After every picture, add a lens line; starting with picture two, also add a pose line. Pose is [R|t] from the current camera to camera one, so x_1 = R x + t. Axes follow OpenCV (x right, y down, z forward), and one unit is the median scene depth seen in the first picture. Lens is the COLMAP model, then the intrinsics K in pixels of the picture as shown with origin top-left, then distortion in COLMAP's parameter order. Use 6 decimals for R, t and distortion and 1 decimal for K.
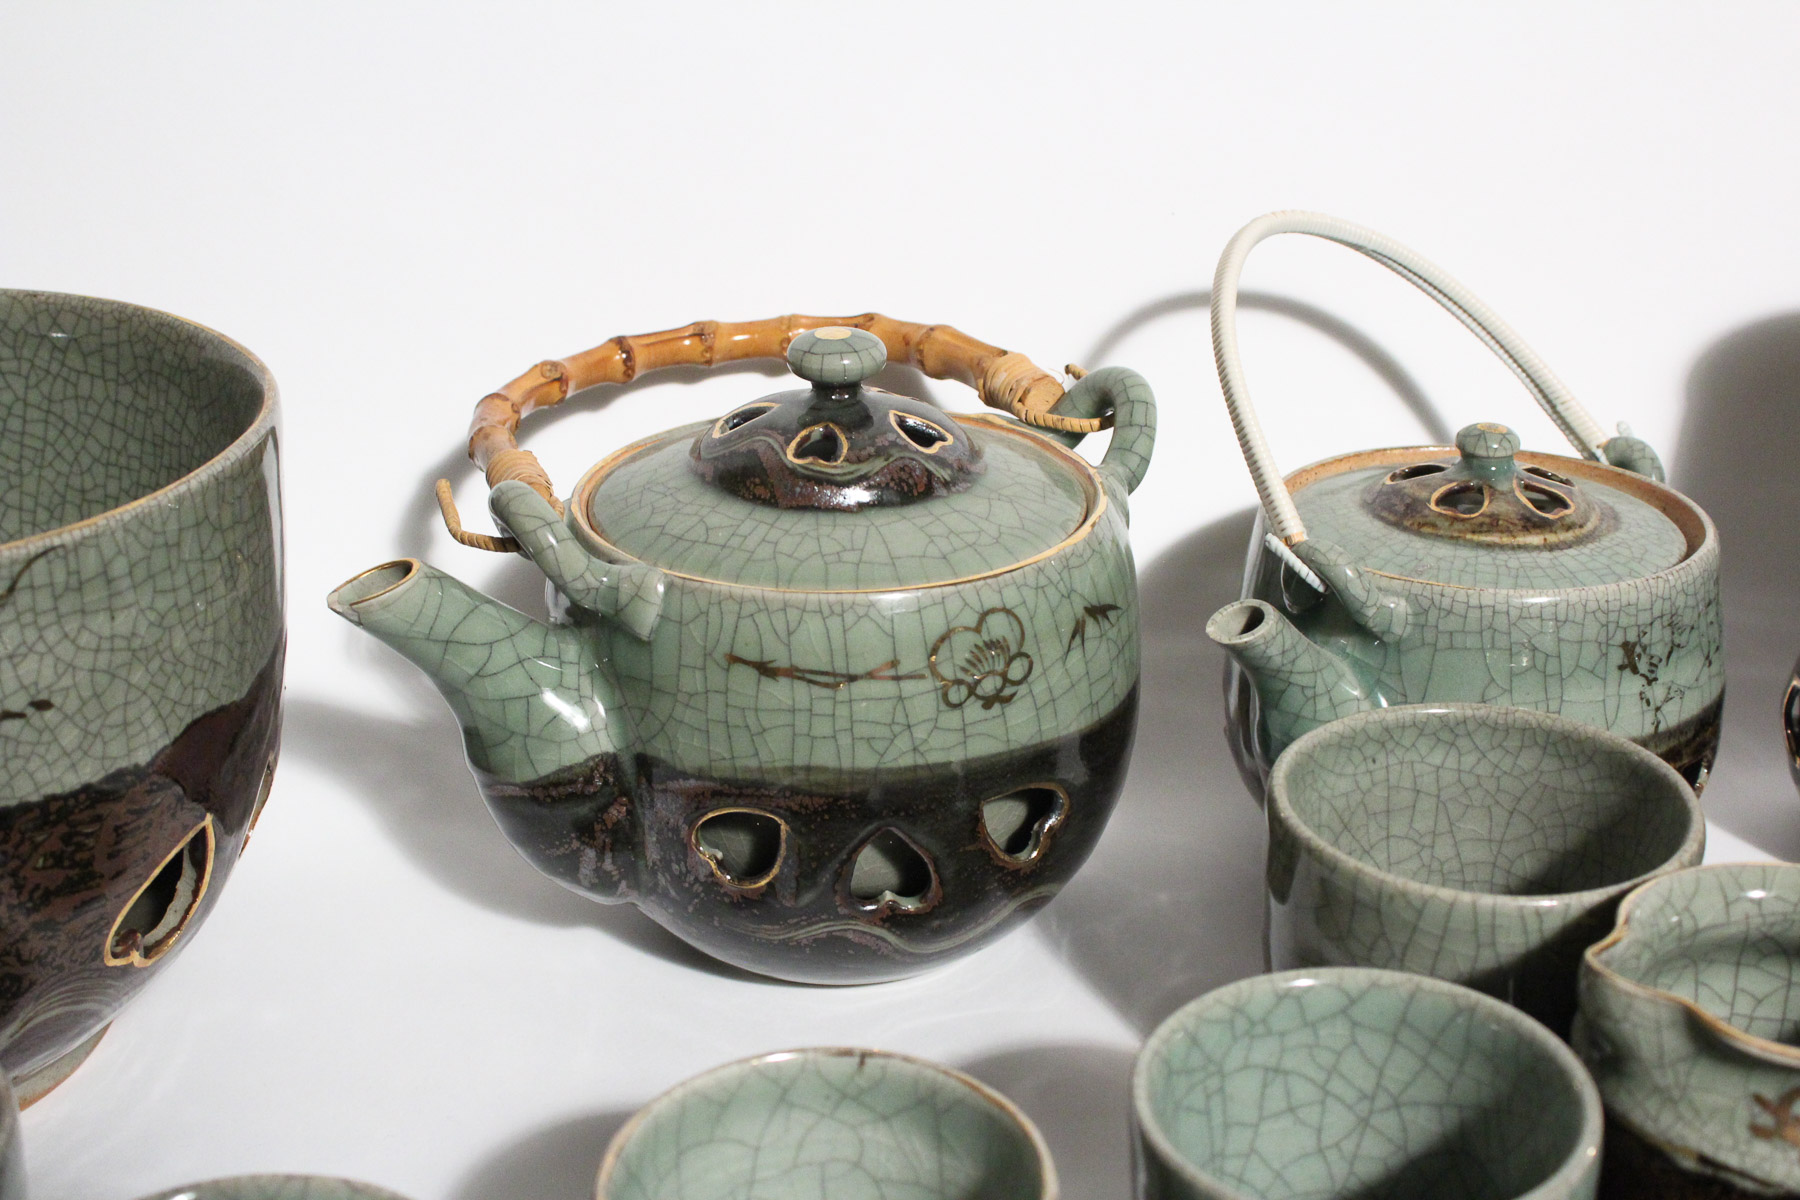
lens RADIAL K [[2309.1, 0, 900.0], [0, 2309.1, 600.0], [0, 0, 1]] dist [-0.079745, 0.058679]
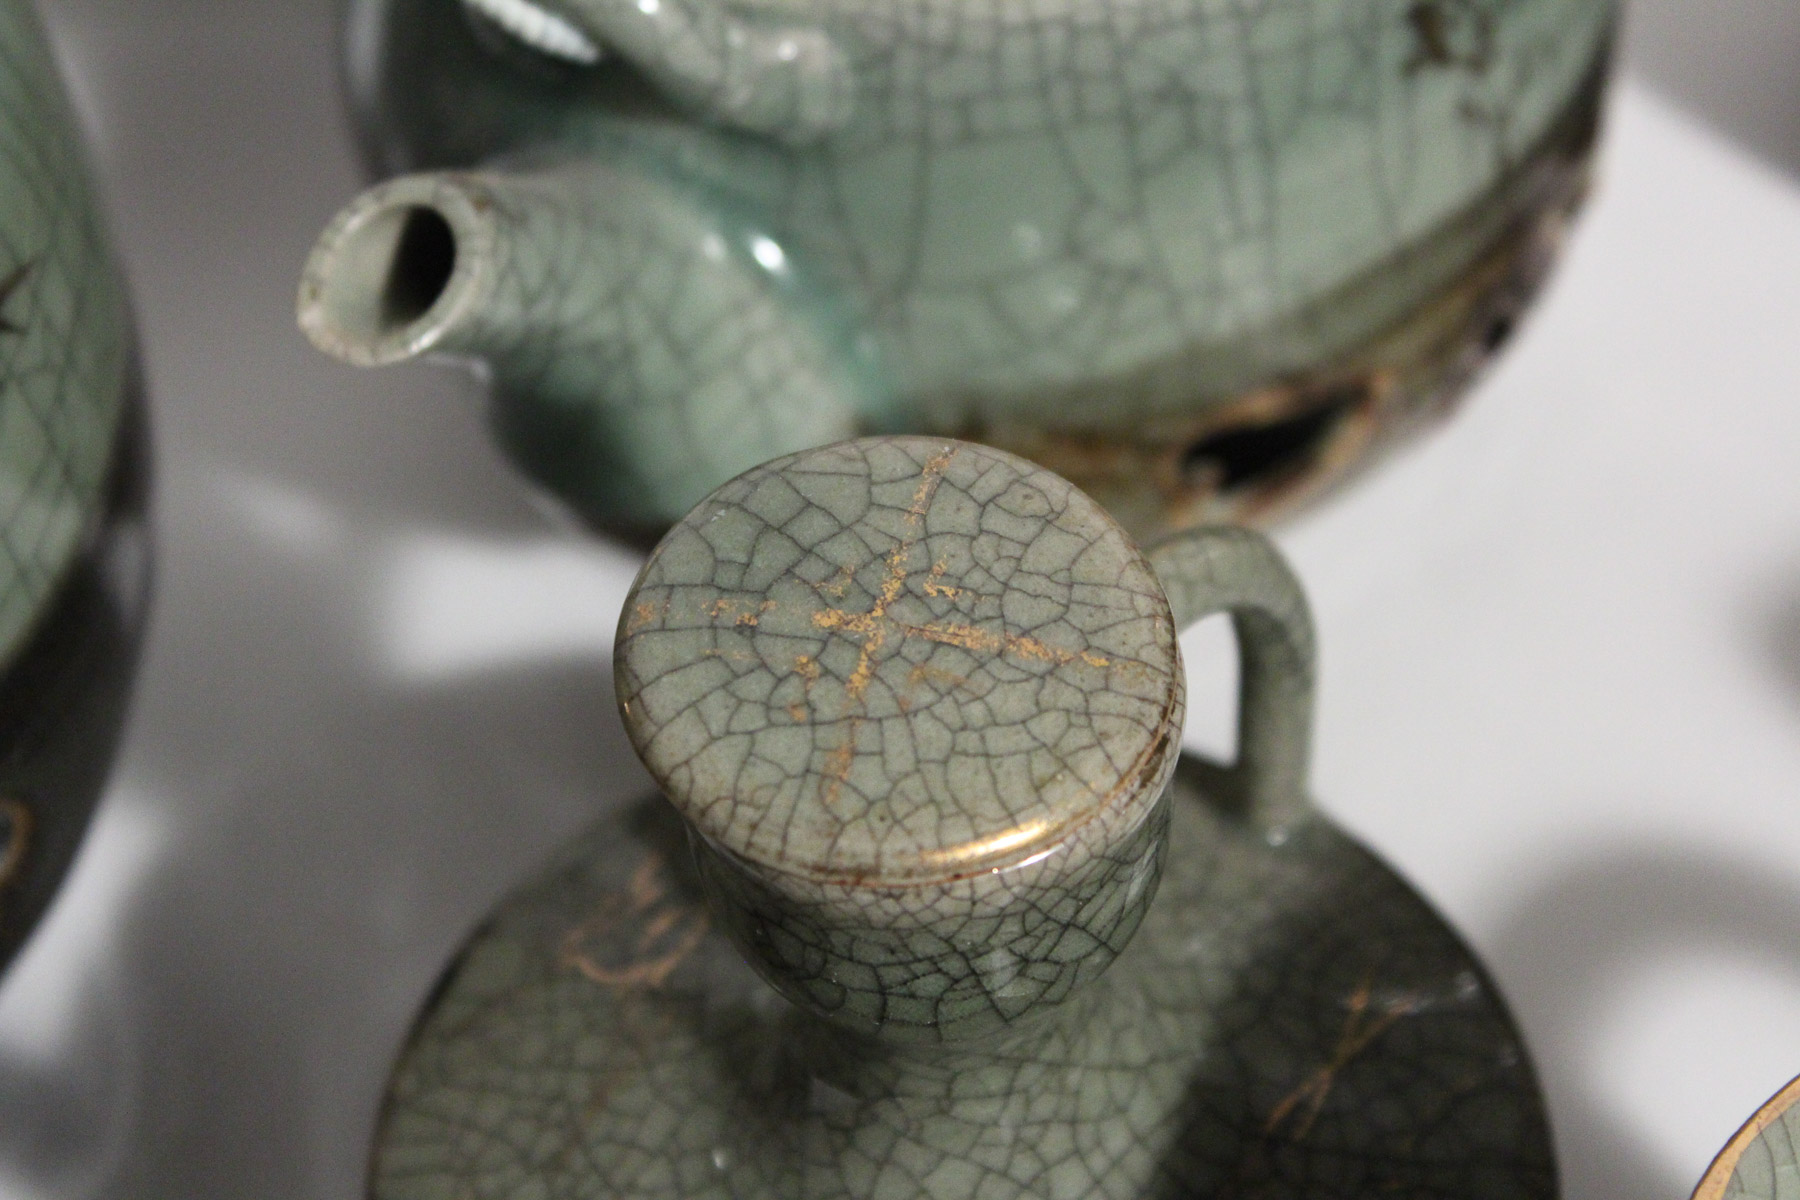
lens RADIAL K [[4145.1, 0, 900.0], [0, 4145.1, 600.0], [0, 0, 1]] dist [0.043698, 0.384030]
pose [[0.945323, -0.261819, 0.194461, 0.084030], [0.148632, 0.876597, 0.457697, -0.216776], [-0.290297, -0.403769, 0.867582, 0.409365]]
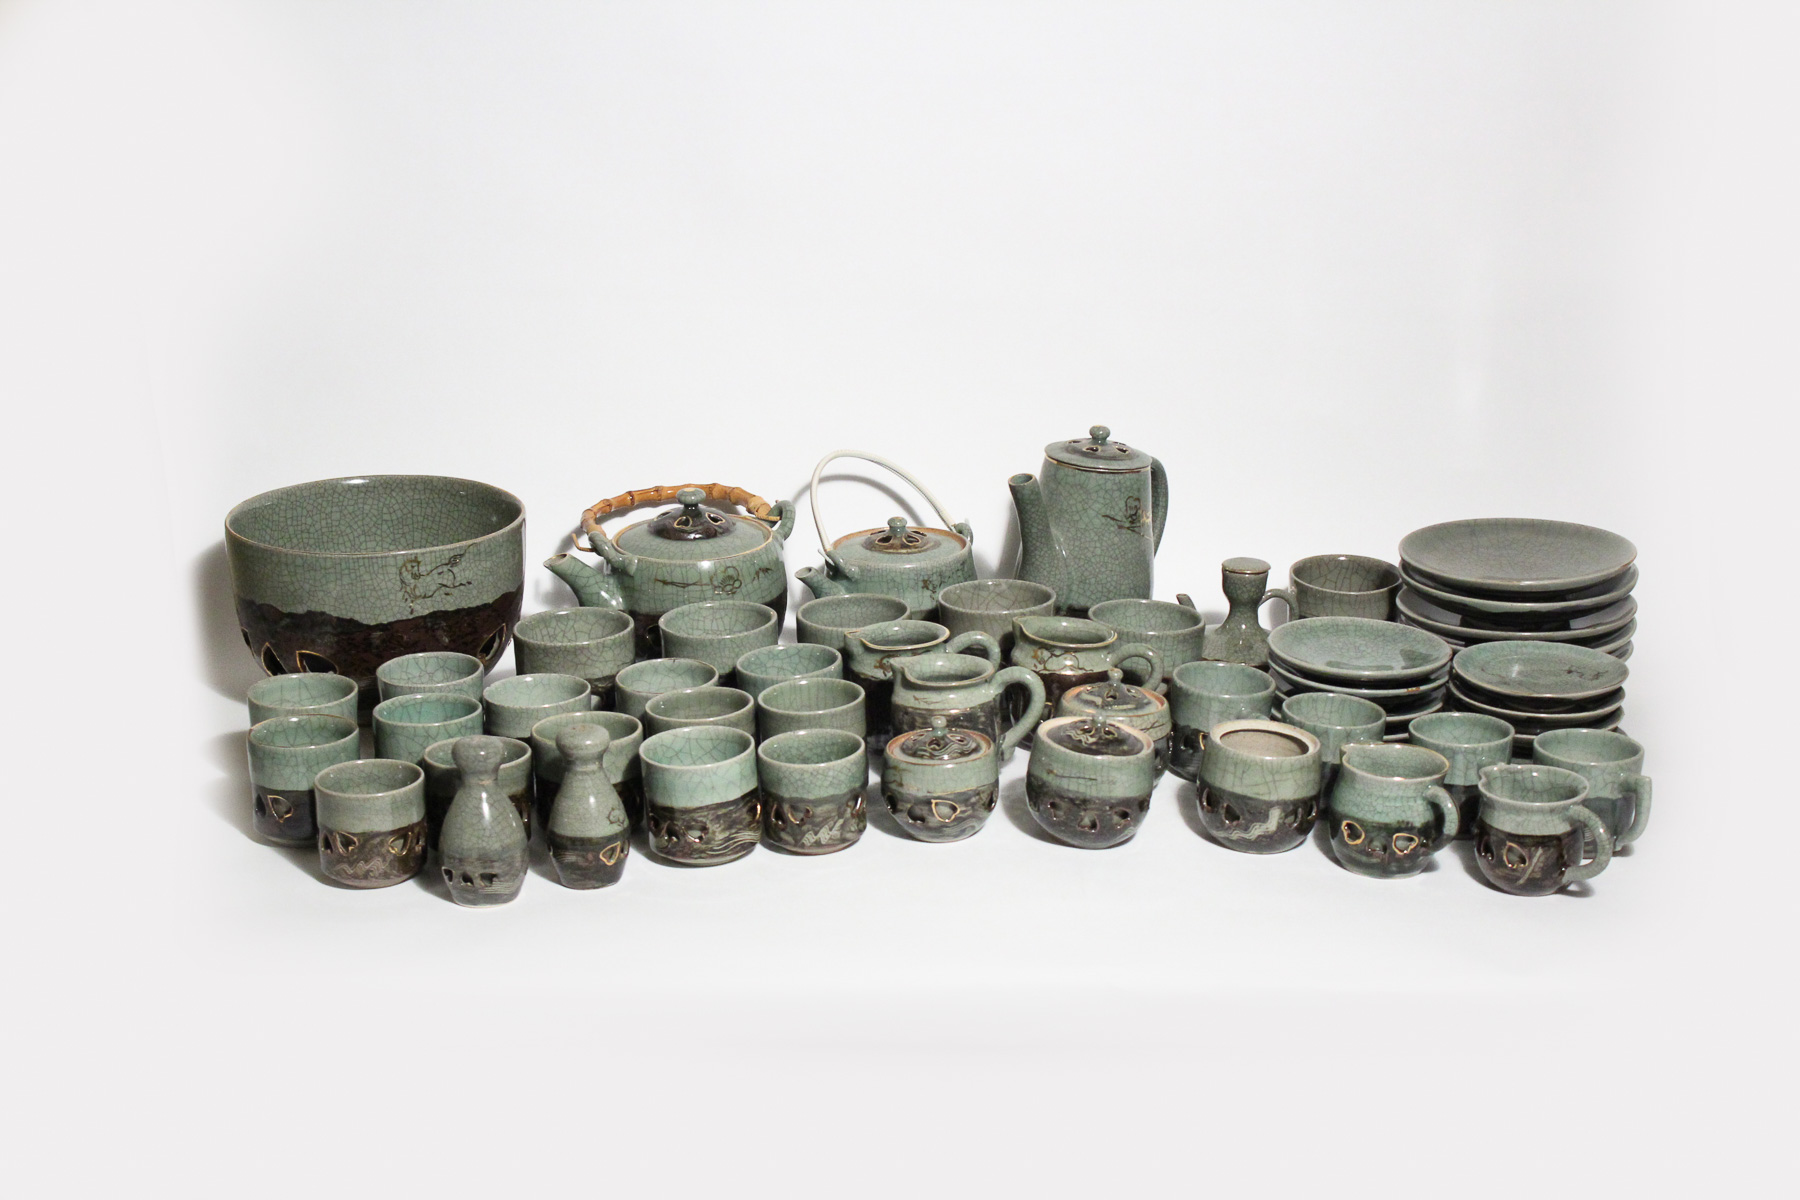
lens RADIAL K [[2861.2, 0, 900.0], [0, 2861.2, 600.0], [0, 0, 1]] dist [0.011626, 0.029929]
pose [[0.998813, -0.000805, -0.048703, 0.488606], [-0.003114, 0.996762, -0.080348, 0.386087], [0.048610, 0.080404, 0.995576, -3.181965]]
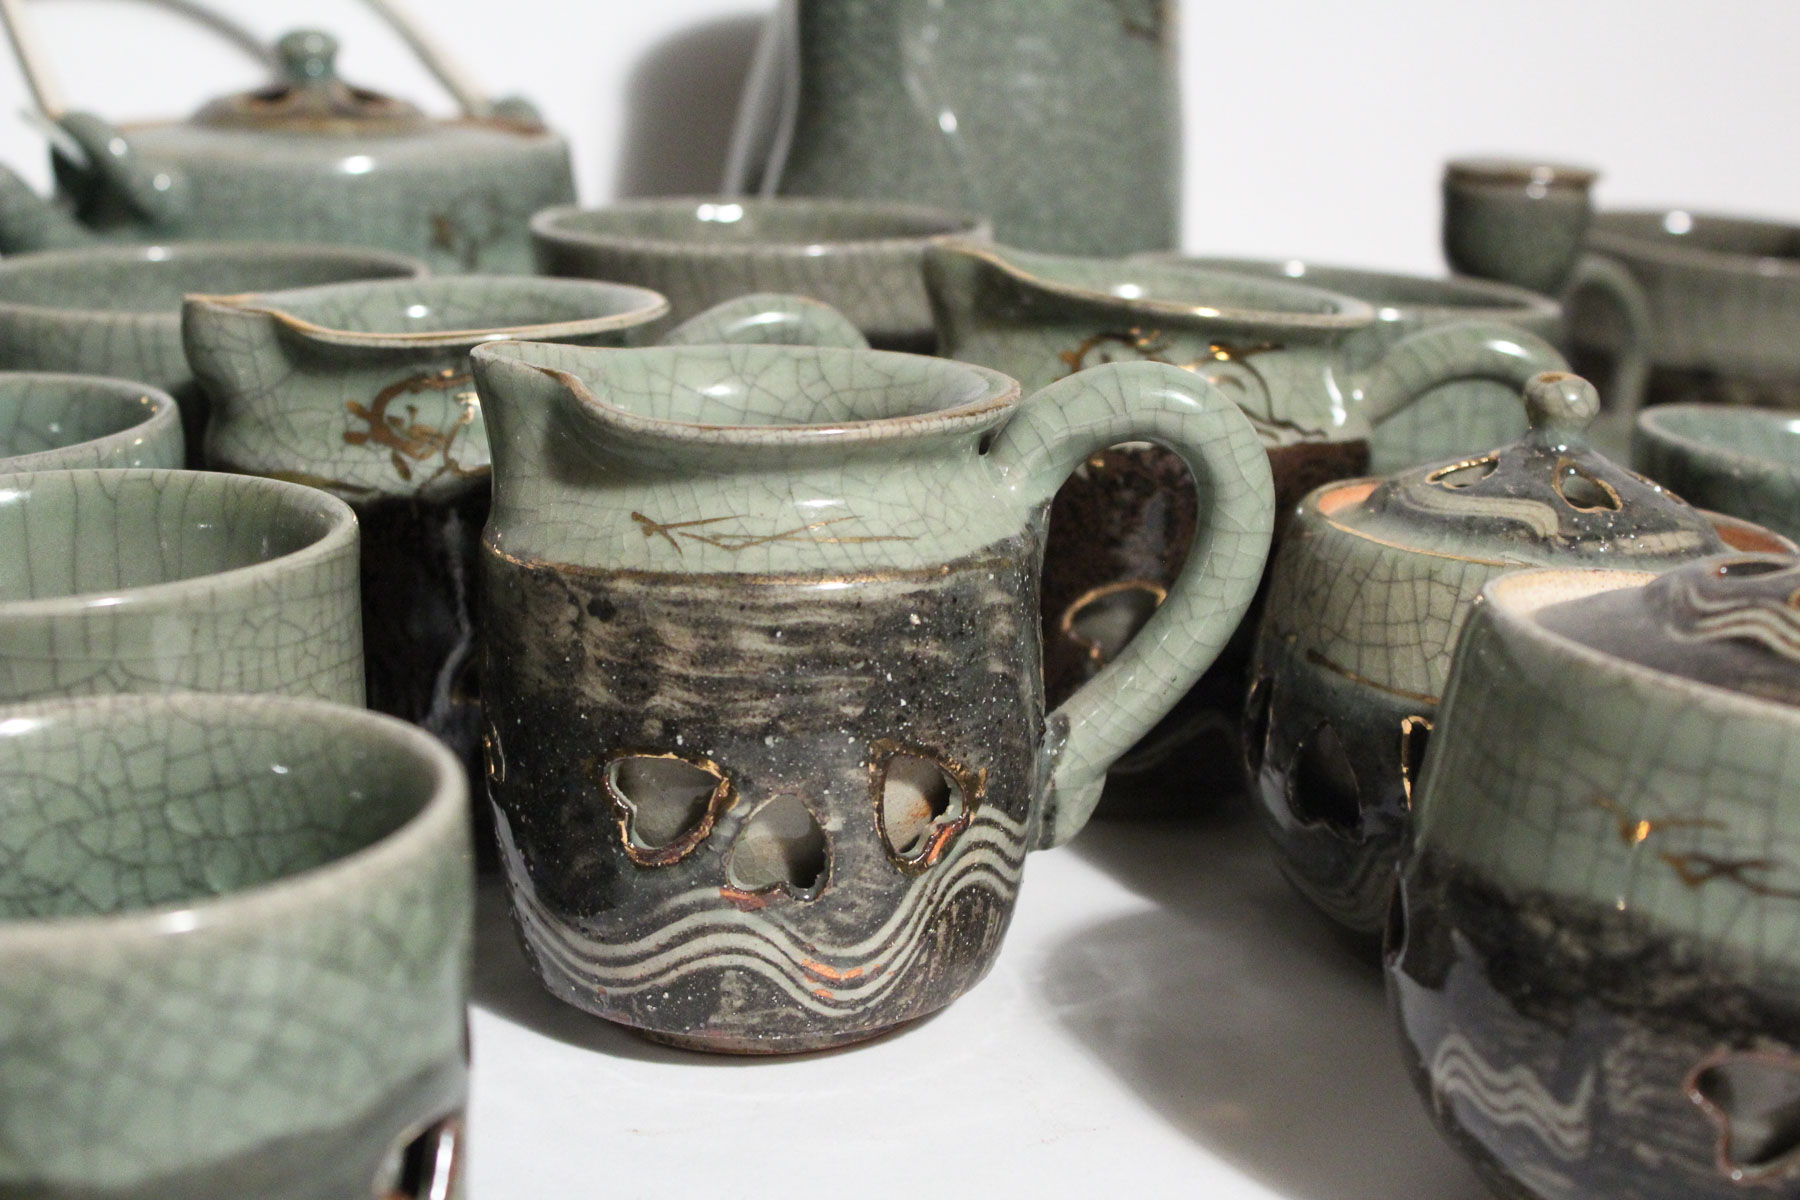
lens RADIAL K [[2860.2, 0, 900.0], [0, 2860.2, 600.0], [0, 0, 1]] dist [-0.035436, 0.168001]
pose [[0.969679, -0.034885, 0.241880, 0.218694], [0.065575, 0.990604, -0.120016, 0.316512], [-0.235420, 0.132238, 0.962855, -0.102894]]
